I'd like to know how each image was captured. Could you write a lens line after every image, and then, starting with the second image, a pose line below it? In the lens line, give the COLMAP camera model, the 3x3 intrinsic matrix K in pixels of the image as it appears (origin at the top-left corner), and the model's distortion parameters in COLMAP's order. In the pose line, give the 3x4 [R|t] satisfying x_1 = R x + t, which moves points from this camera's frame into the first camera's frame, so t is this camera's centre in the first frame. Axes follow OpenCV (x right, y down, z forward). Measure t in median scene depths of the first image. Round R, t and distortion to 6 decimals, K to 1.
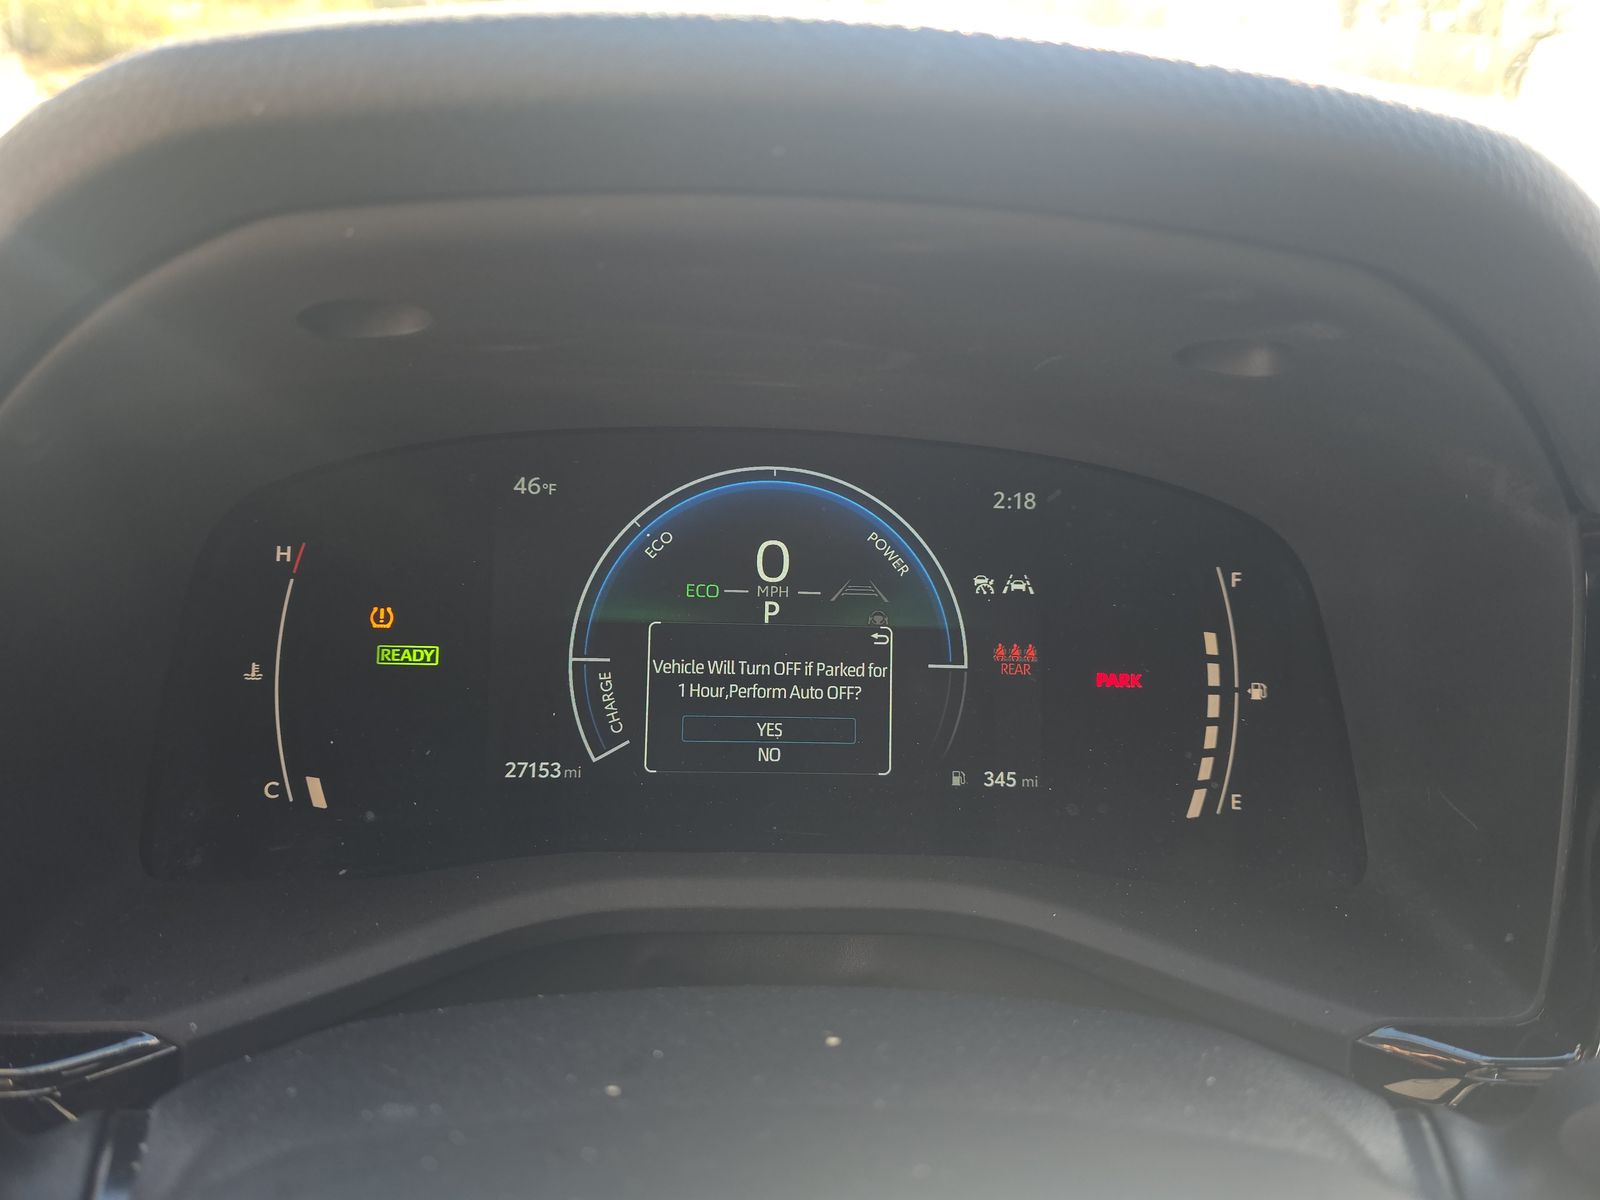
lens RADIAL K [[1096.8, 0, 795.5], [0, 1096.8, 599.7], [0, 0, 1]] dist [0.030968, -0.029519]
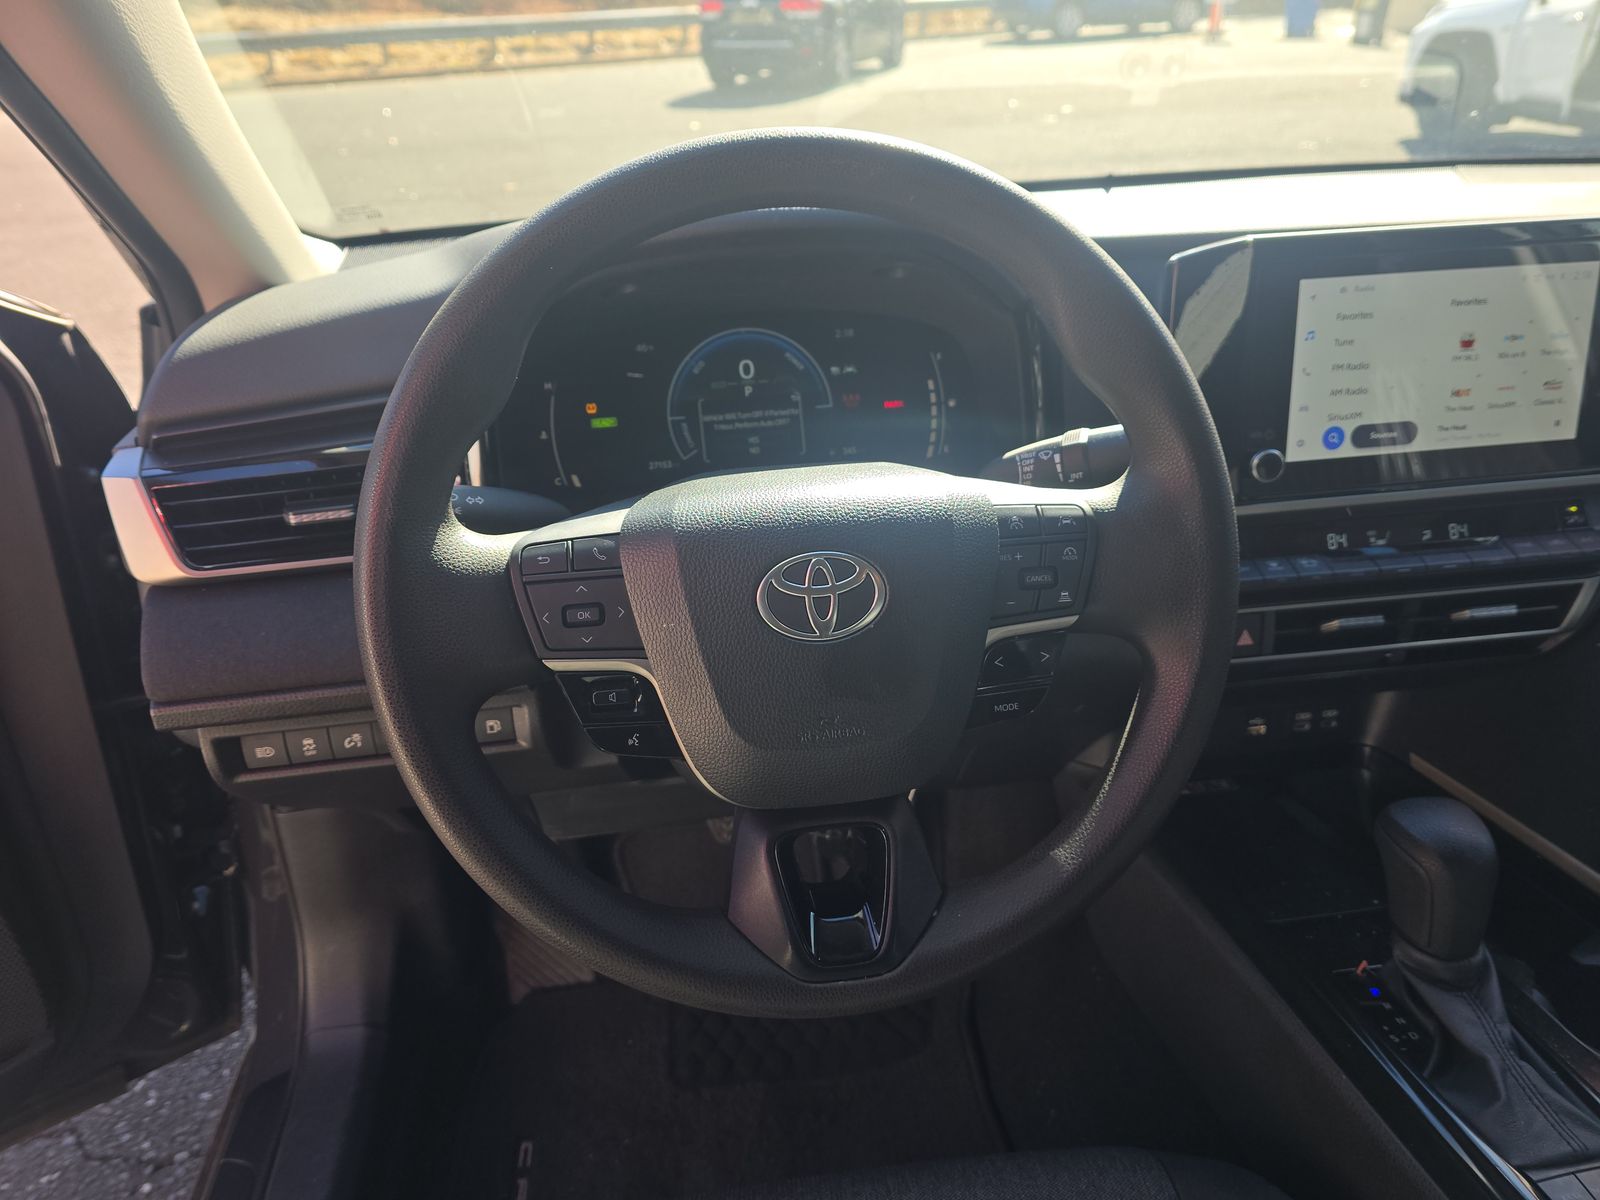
lens RADIAL K [[1096.8, 0, 799.9], [0, 1096.8, 597.8], [0, 0, 1]] dist [0.030968, -0.029519]
pose [[0.992736, -0.113461, 0.040026, -0.057890], [0.107752, 0.986445, 0.123757, 0.172218], [-0.053525, -0.118545, 0.991505, -1.438113]]
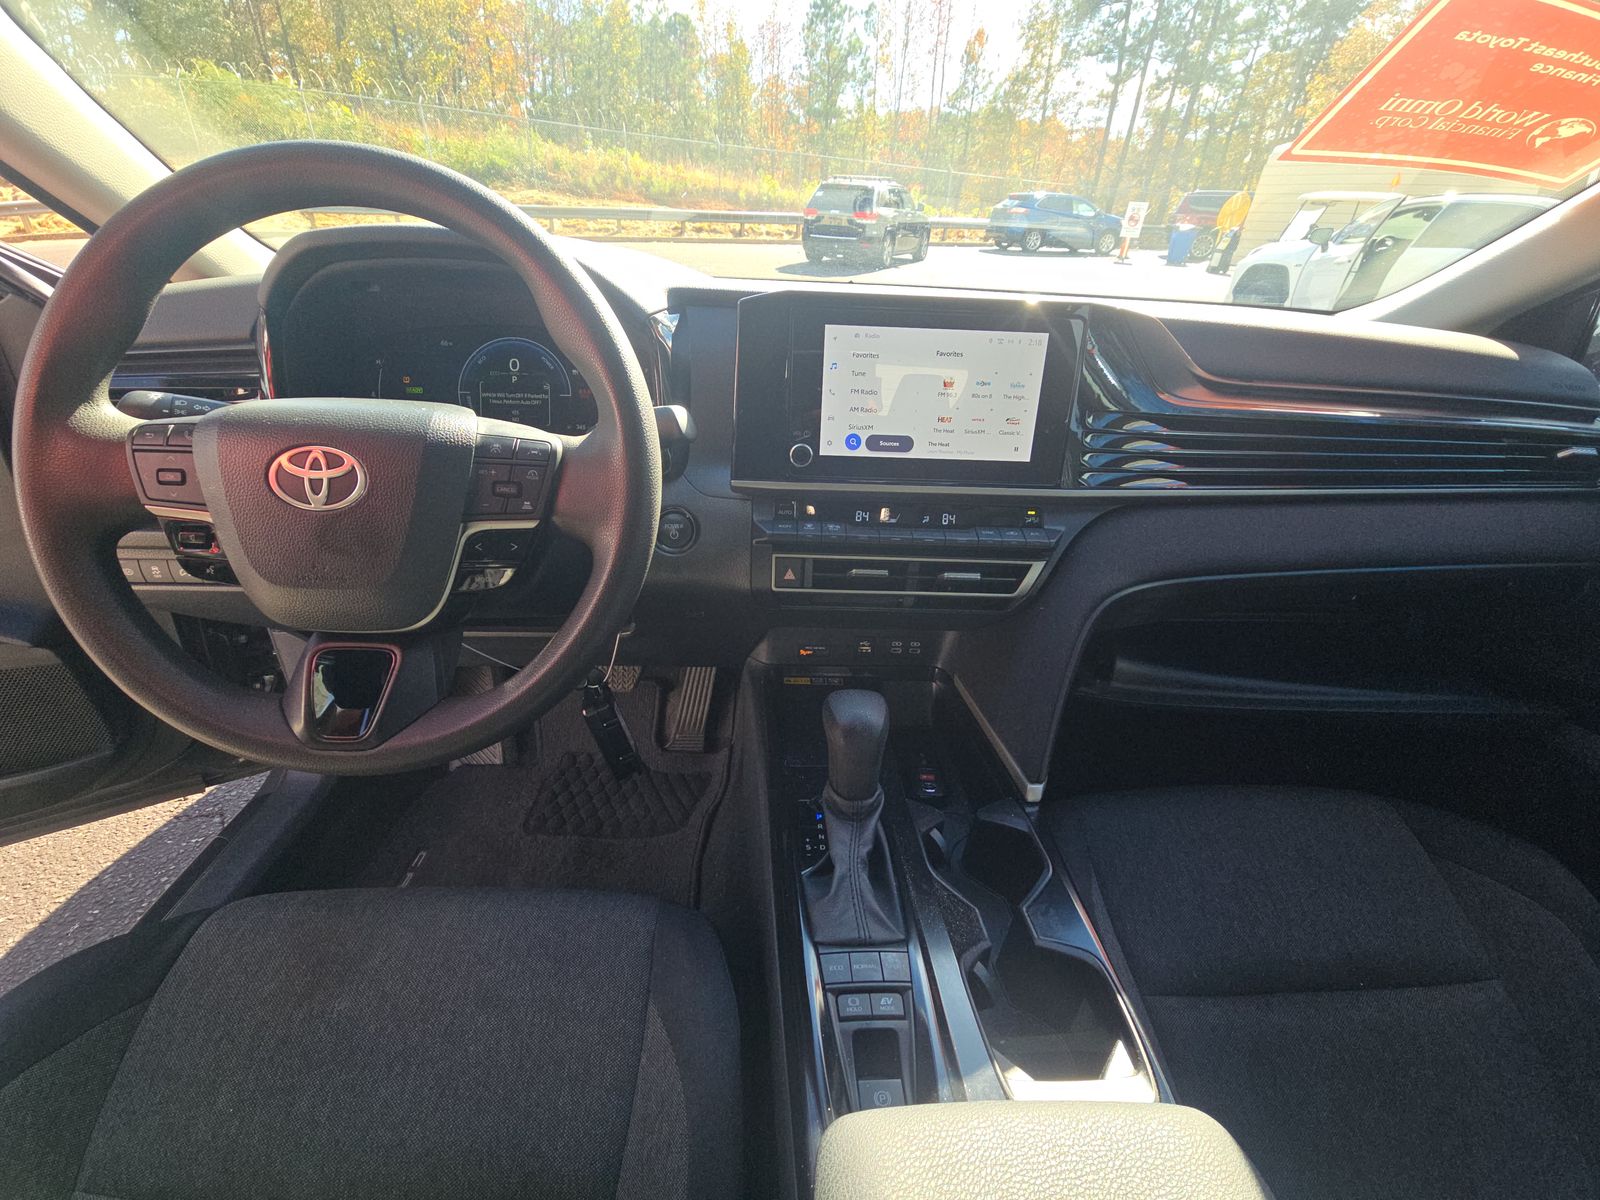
lens RADIAL K [[645.1, 0, 804.2], [0, 645.1, 600.6], [0, 0, 1]] dist [0.012771, 0.000141]
pose [[0.999923, 0.000145, -0.012403, 0.957595], [0.001859, 0.986874, 0.161480, 0.386601], [0.012263, -0.161490, 0.986798, -1.206500]]
